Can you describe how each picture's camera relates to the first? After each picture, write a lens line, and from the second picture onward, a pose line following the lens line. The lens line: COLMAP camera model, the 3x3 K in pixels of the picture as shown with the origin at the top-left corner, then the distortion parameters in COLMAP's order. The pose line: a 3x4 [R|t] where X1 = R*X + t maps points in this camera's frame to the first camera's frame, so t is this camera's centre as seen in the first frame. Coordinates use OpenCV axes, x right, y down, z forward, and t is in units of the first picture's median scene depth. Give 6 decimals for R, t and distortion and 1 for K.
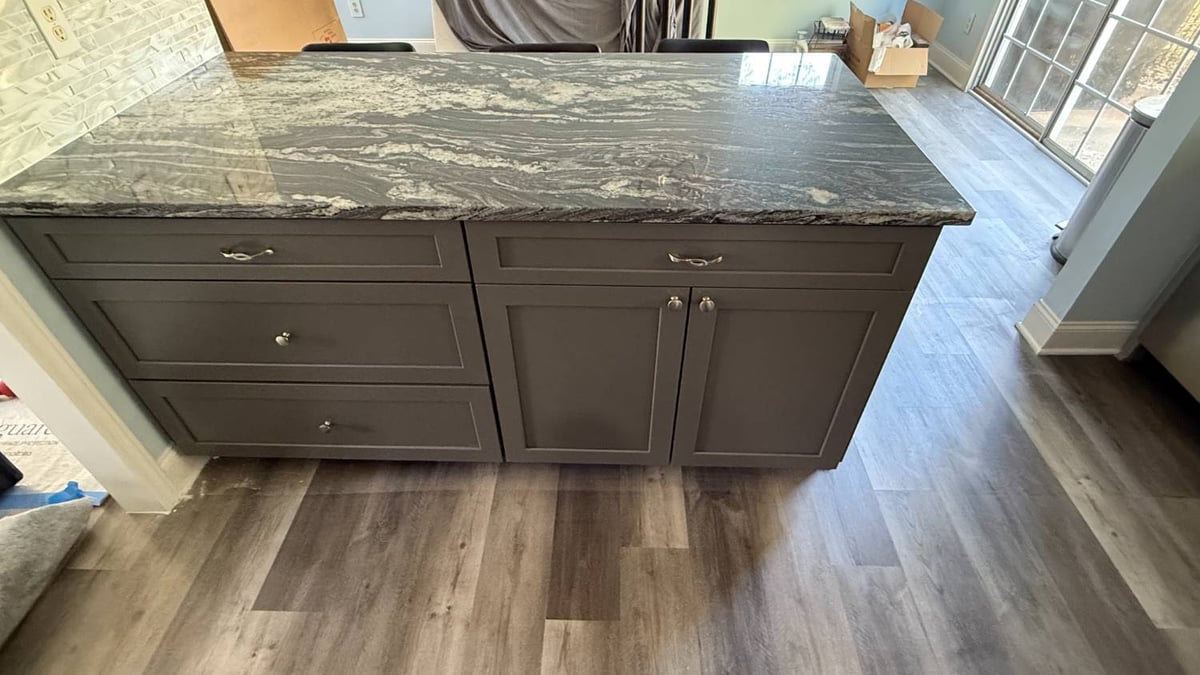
lens RADIAL K [[592.8, 0, 593.3], [0, 592.8, 342.6], [0, 0, 1]] dist [-0.000628, 0.001190]
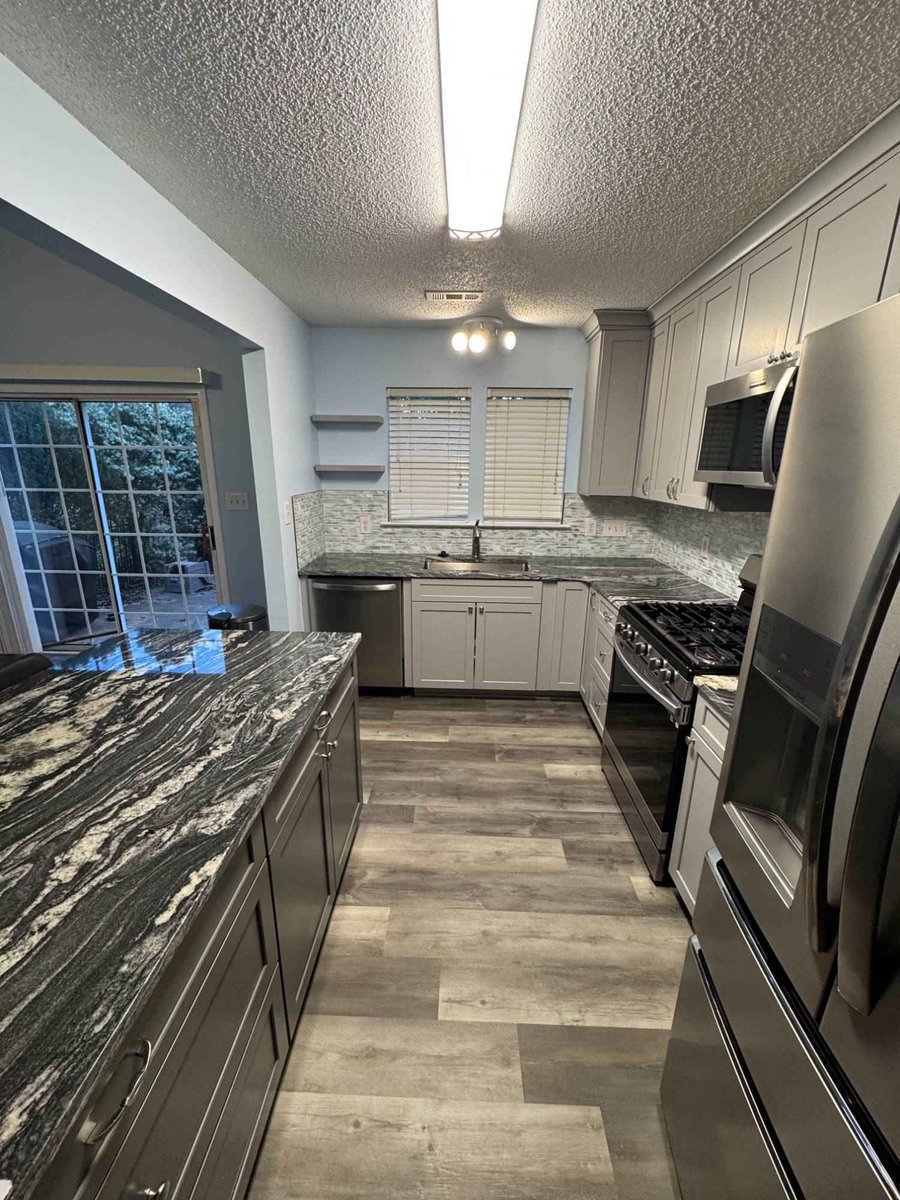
lens RADIAL K [[477.4, 0, 450.8], [0, 477.4, 598.4], [0, 0, 1]] dist [0.000250, 0.000114]
pose [[-0.003299, -0.267599, 0.963525, -0.783441], [0.656204, 0.726482, 0.204011, -0.340188], [-0.754576, 0.632942, 0.173203, 0.256335]]
